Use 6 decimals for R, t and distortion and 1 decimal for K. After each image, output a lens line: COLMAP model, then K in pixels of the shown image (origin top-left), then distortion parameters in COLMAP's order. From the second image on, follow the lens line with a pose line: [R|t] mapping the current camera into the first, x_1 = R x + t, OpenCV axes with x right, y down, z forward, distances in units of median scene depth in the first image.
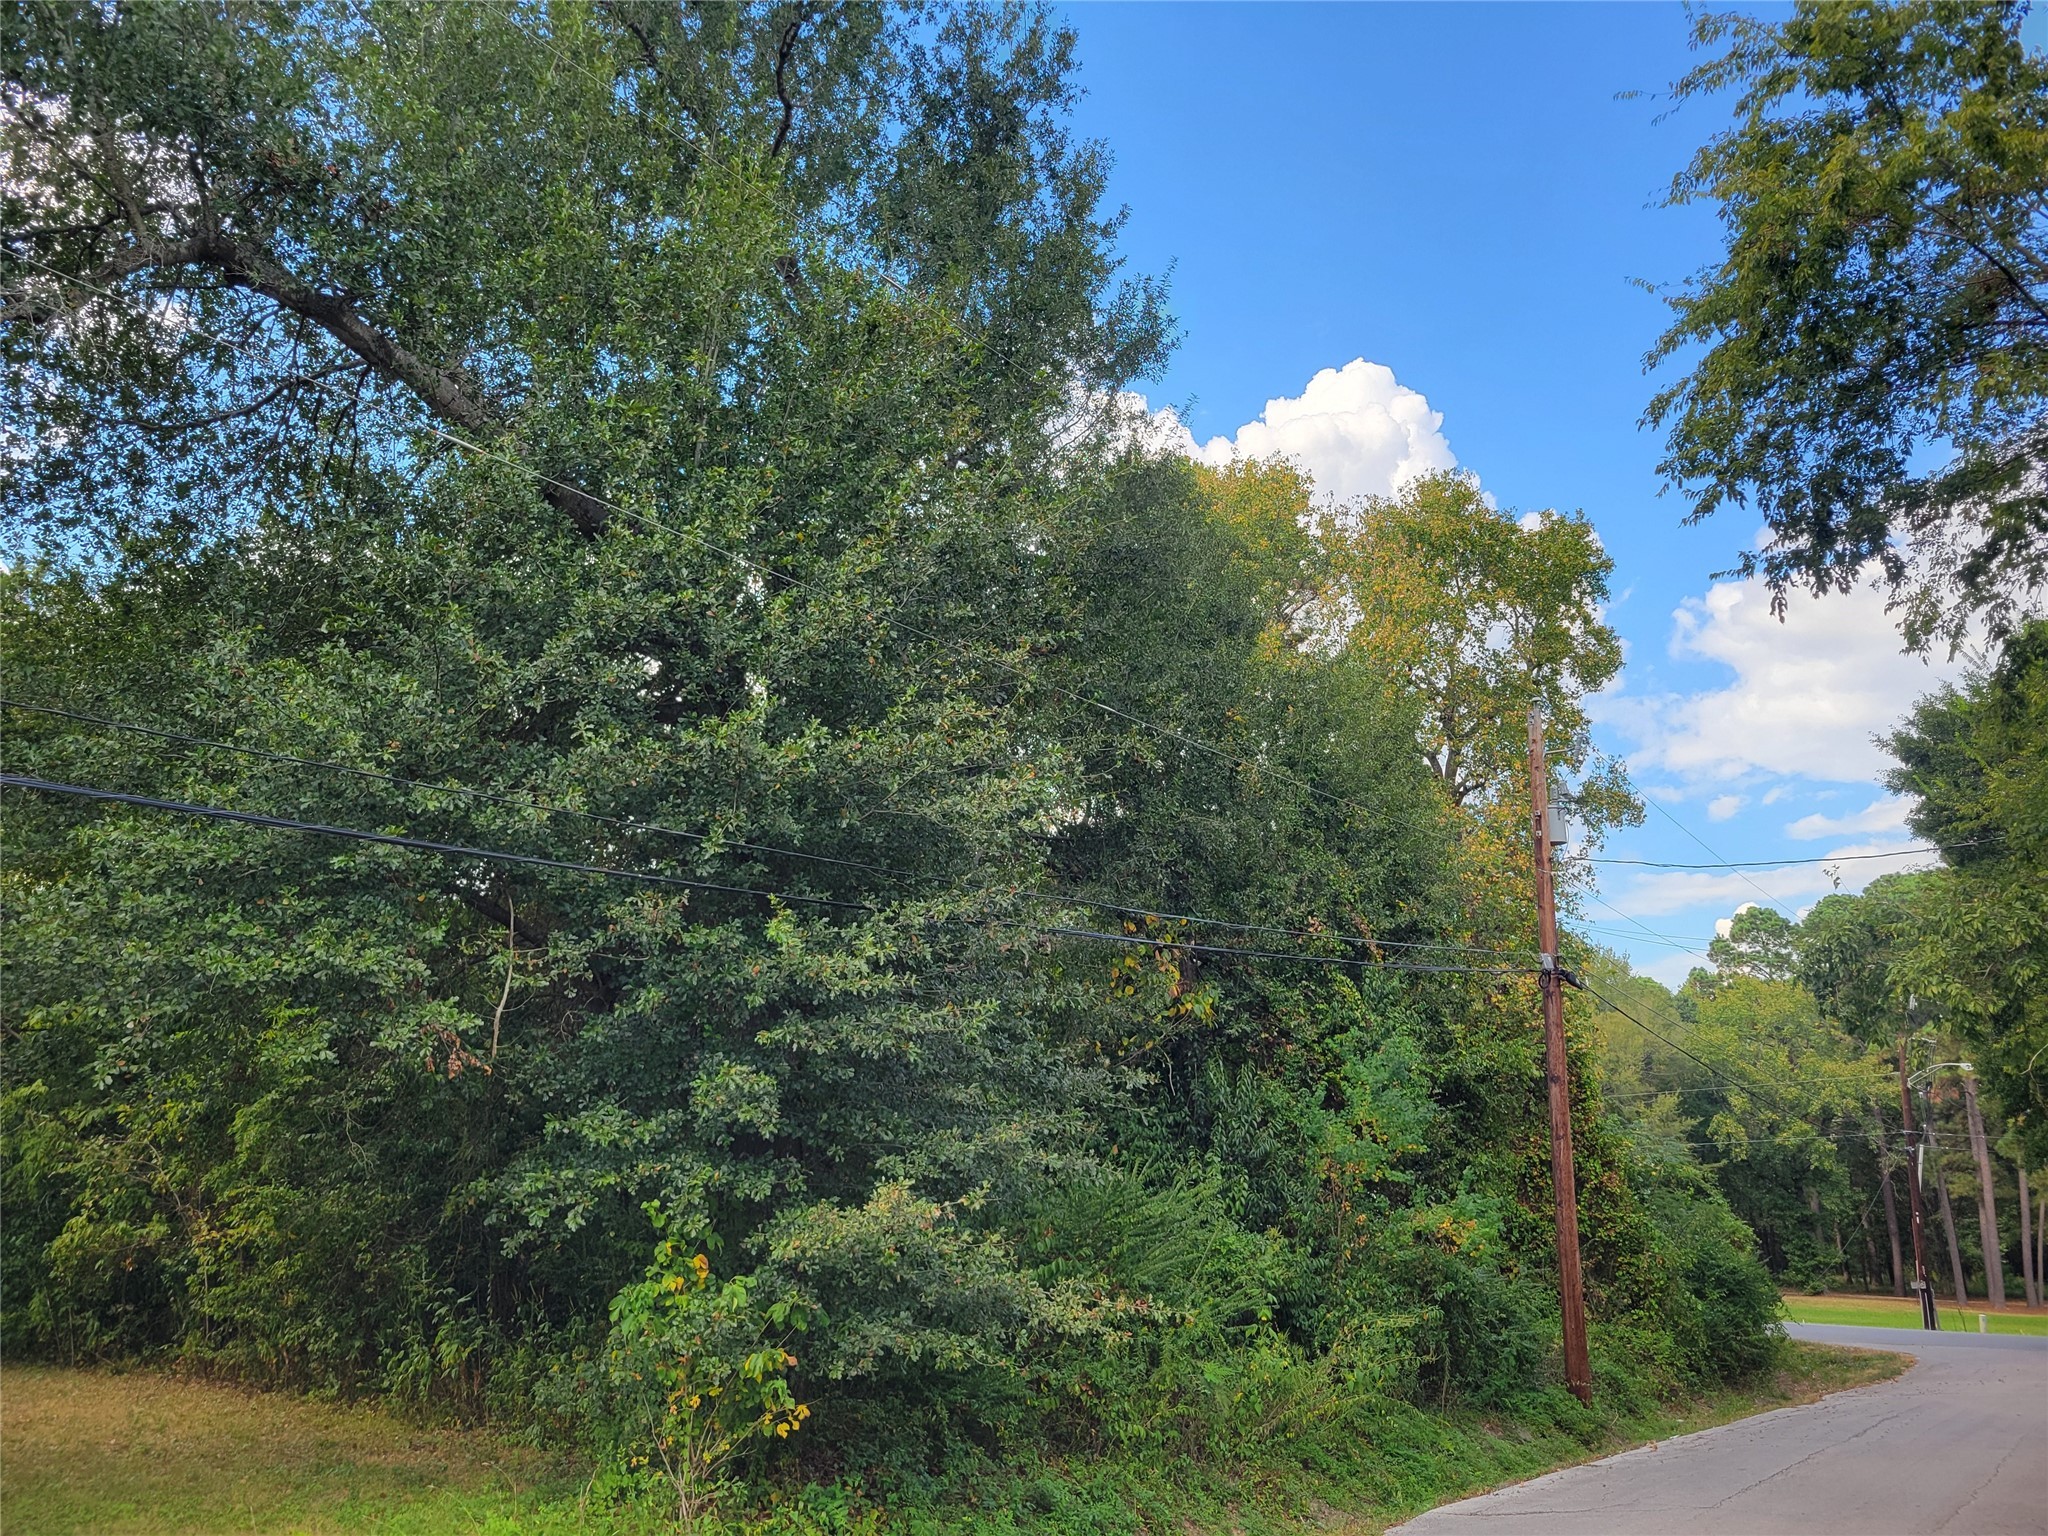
lens RADIAL K [[1509.7, 0, 1003.9], [0, 1509.7, 775.5], [0, 0, 1]] dist [0.050572, -0.026145]
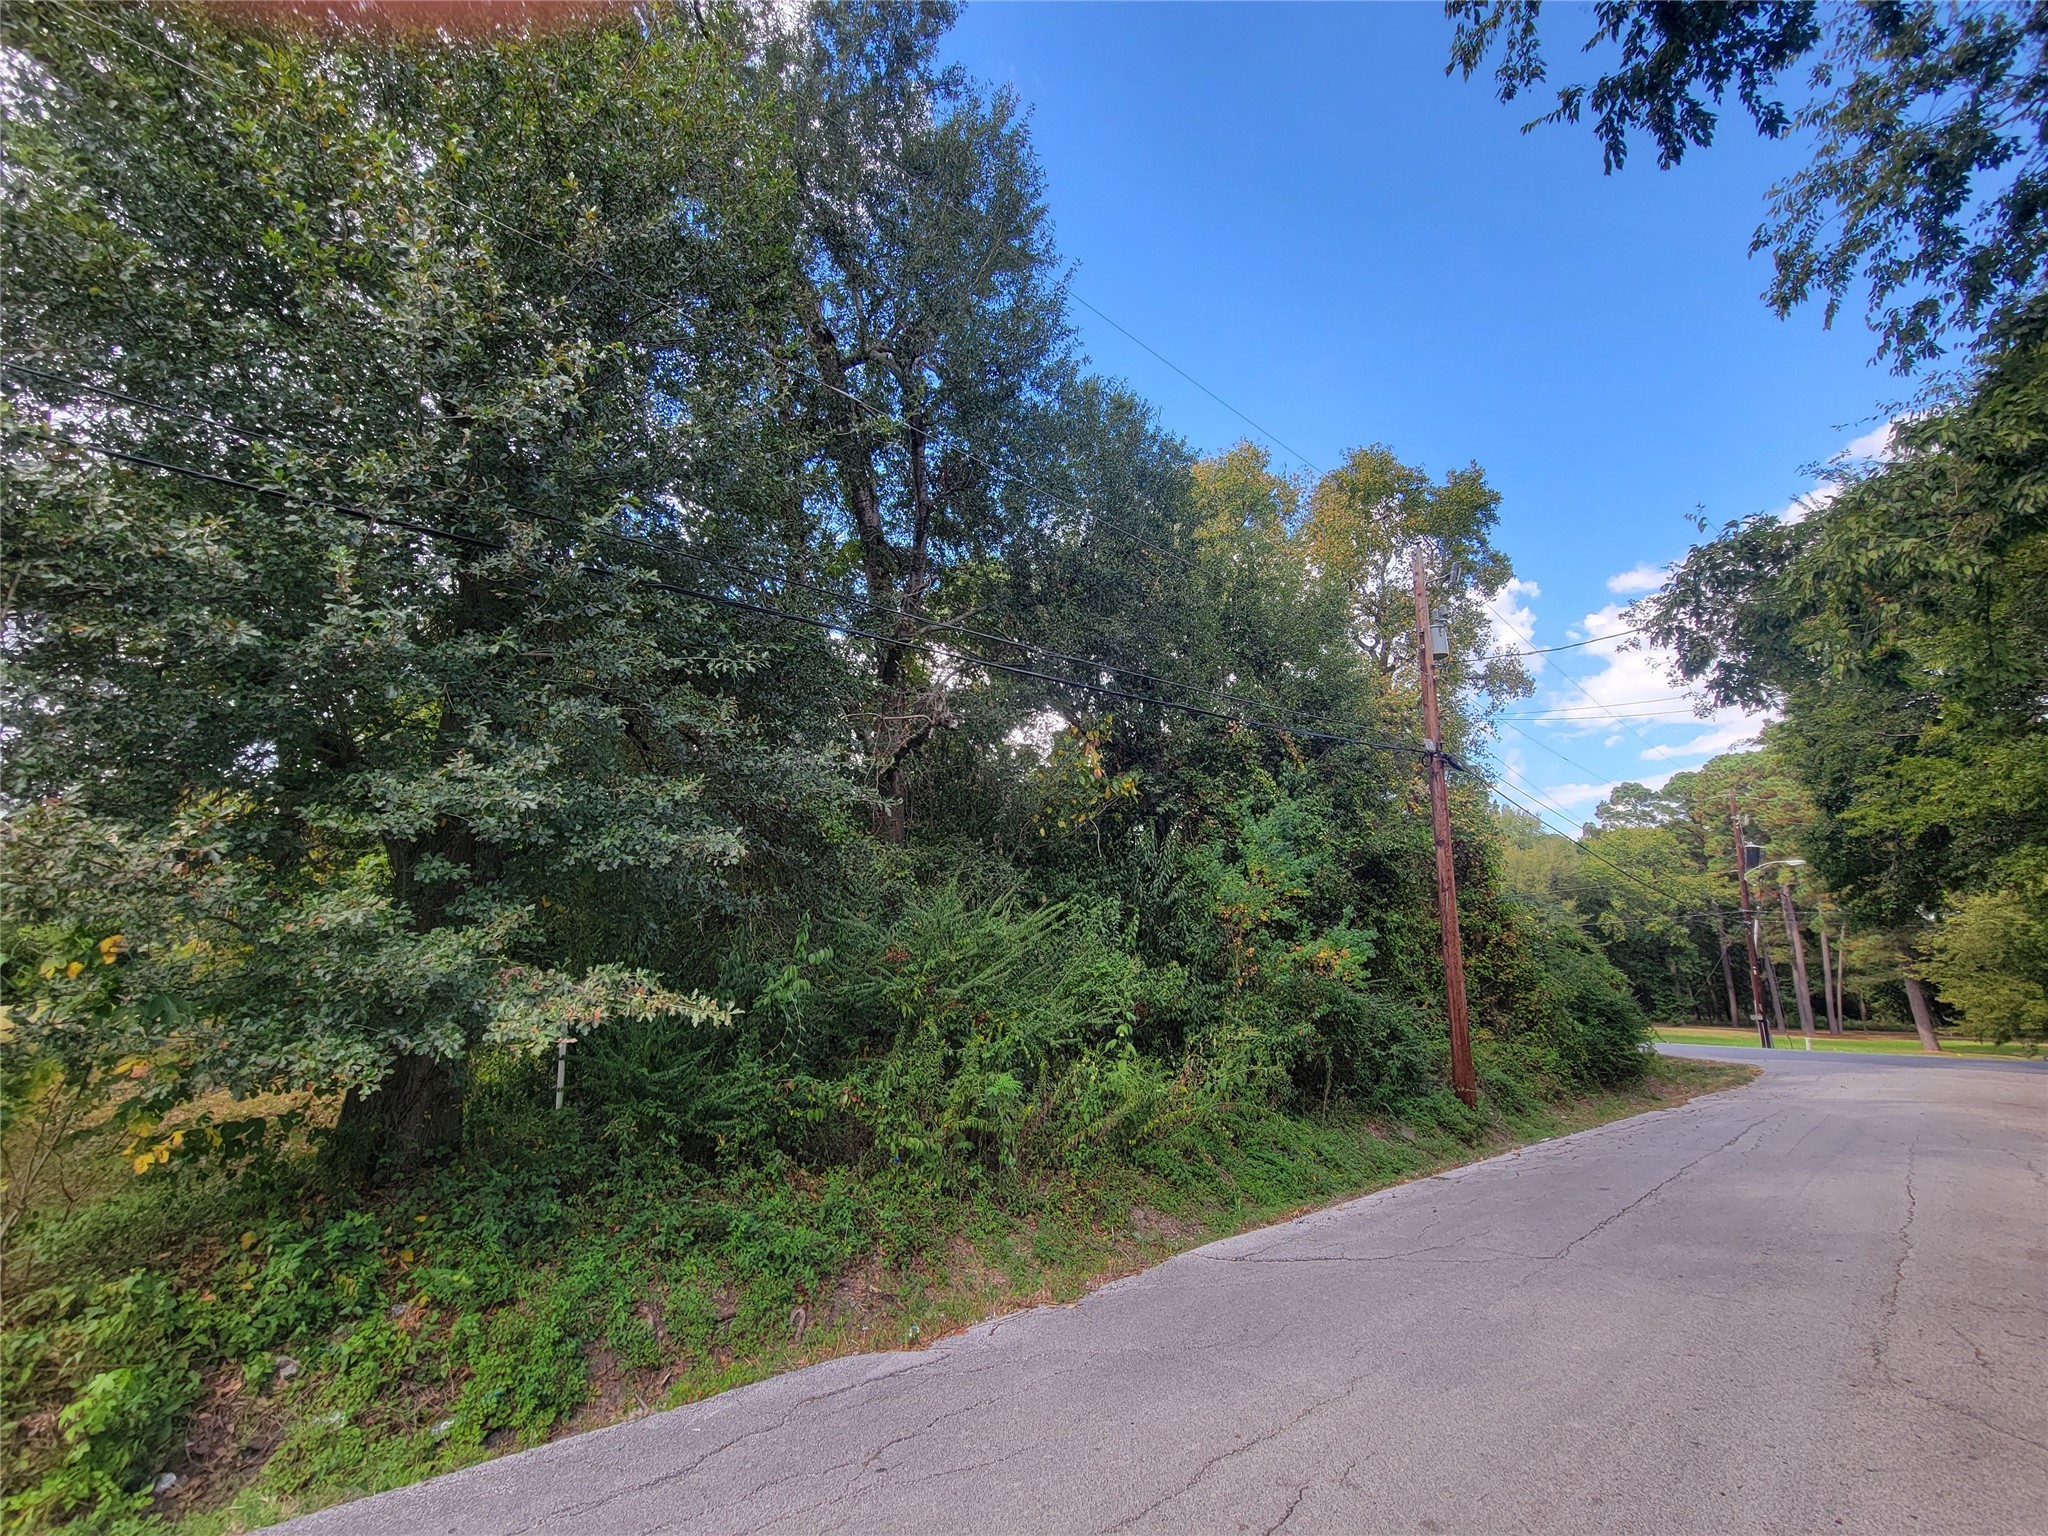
lens RADIAL K [[831.4, 0, 1024.0], [0, 831.4, 768.0], [0, 0, 1]] dist [0.000451, 0.000107]
pose [[0.984438, -0.046224, -0.169542, 0.262947], [0.050712, 0.998466, 0.022234, 0.189806], [0.168255, -0.030486, 0.985272, 0.512311]]
